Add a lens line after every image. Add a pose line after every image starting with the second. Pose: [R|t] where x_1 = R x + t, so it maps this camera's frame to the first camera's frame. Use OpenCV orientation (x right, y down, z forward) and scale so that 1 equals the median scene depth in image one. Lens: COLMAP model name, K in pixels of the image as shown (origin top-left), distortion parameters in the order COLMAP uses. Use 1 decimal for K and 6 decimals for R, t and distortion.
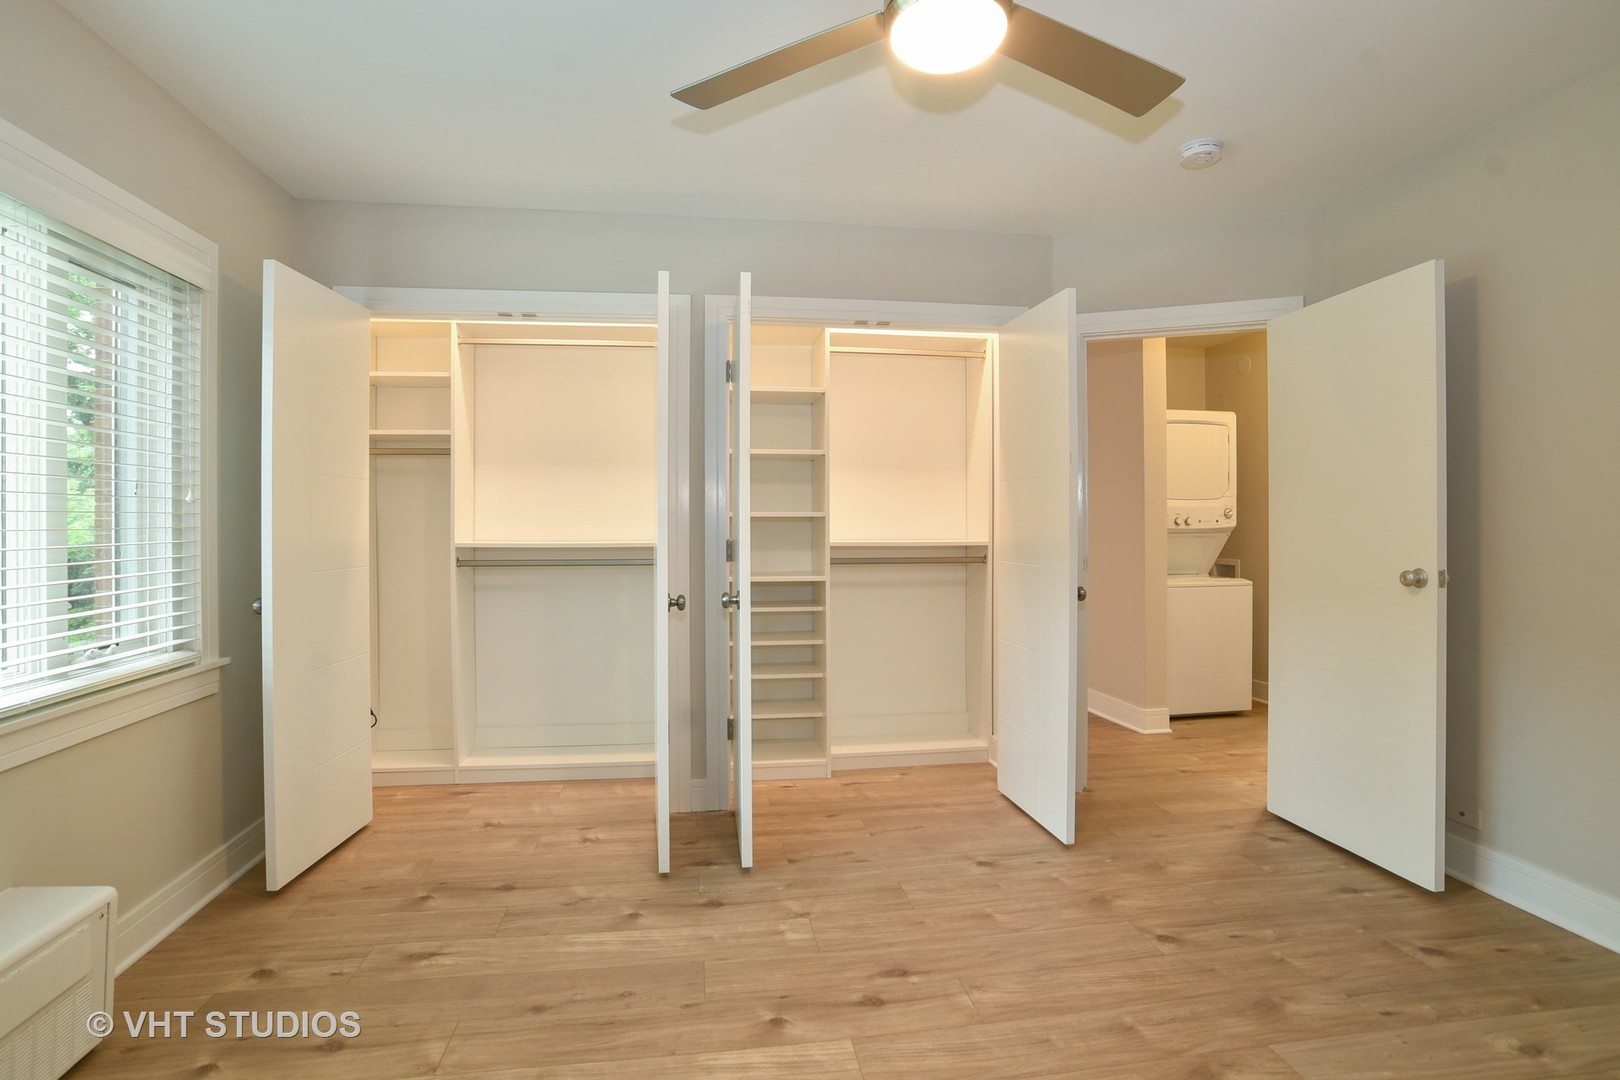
lens RADIAL K [[777.3, 0, 793.1], [0, 777.3, 546.2], [0, 0, 1]] dist [-0.018585, 0.004140]
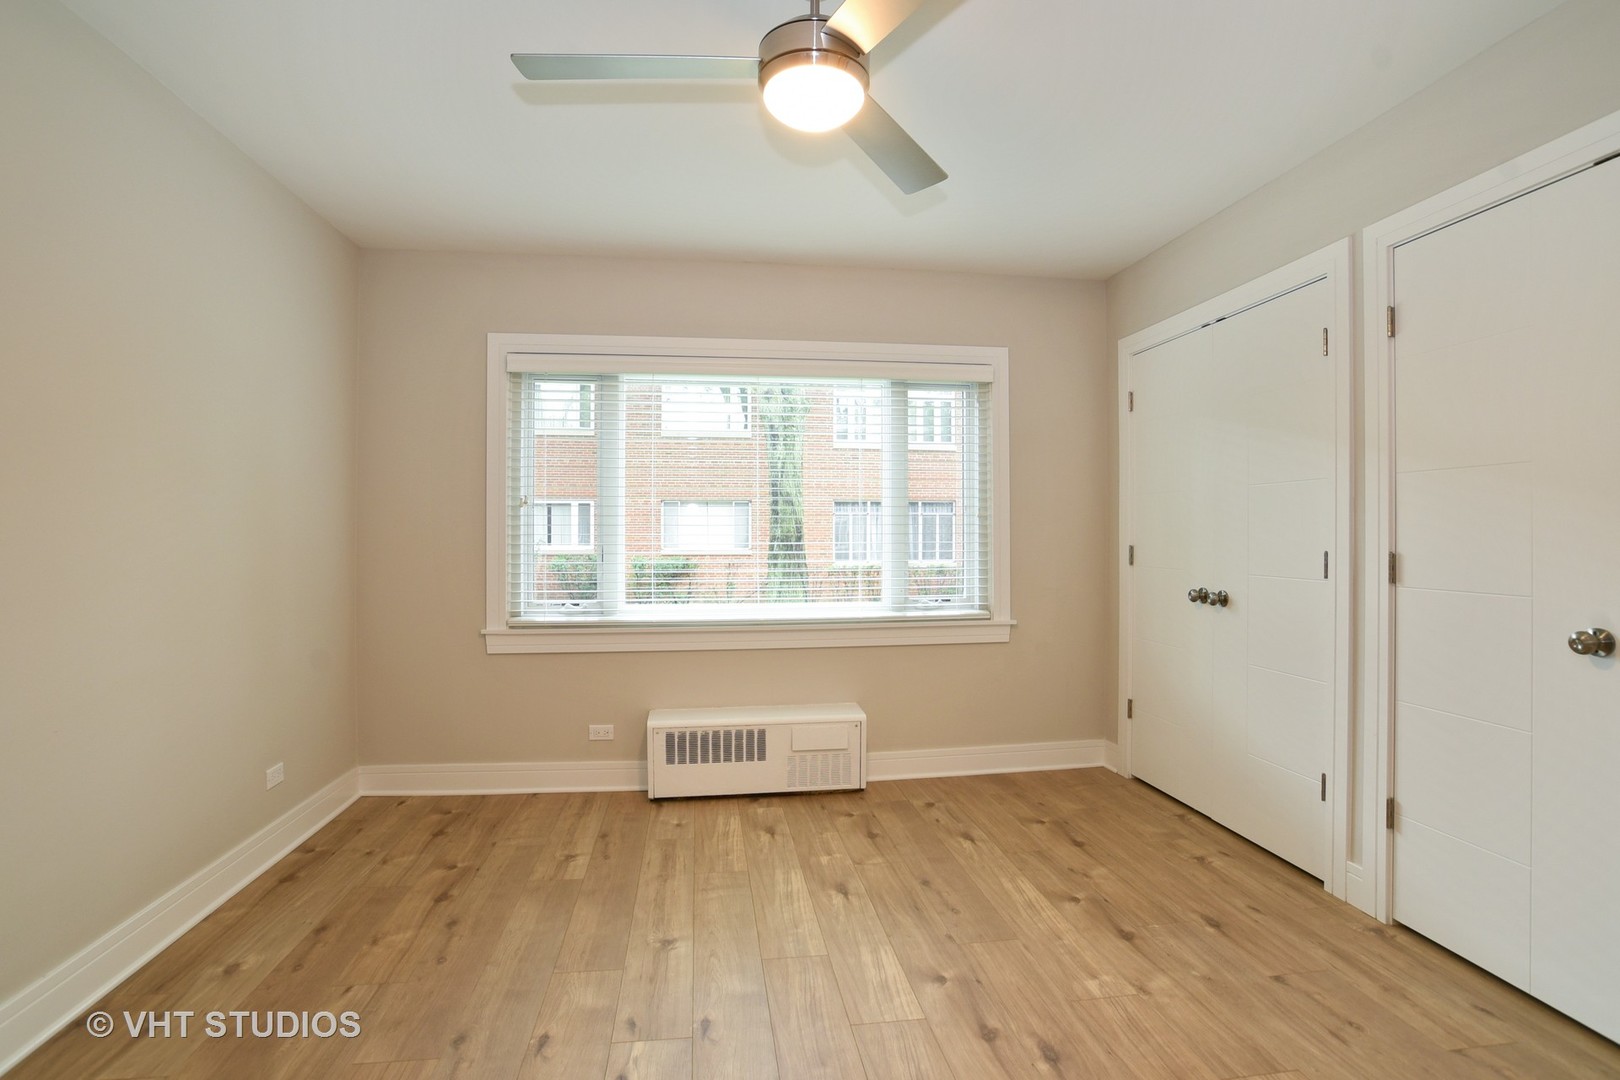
lens RADIAL K [[777.3, 0, 796.7], [0, 777.3, 536.2], [0, 0, 1]] dist [-0.018585, 0.004140]
pose [[-0.003286, -0.004893, -0.999983, 0.887361], [-0.020053, 0.999787, -0.004826, -0.002589], [0.999794, 0.020037, -0.003384, 0.648013]]
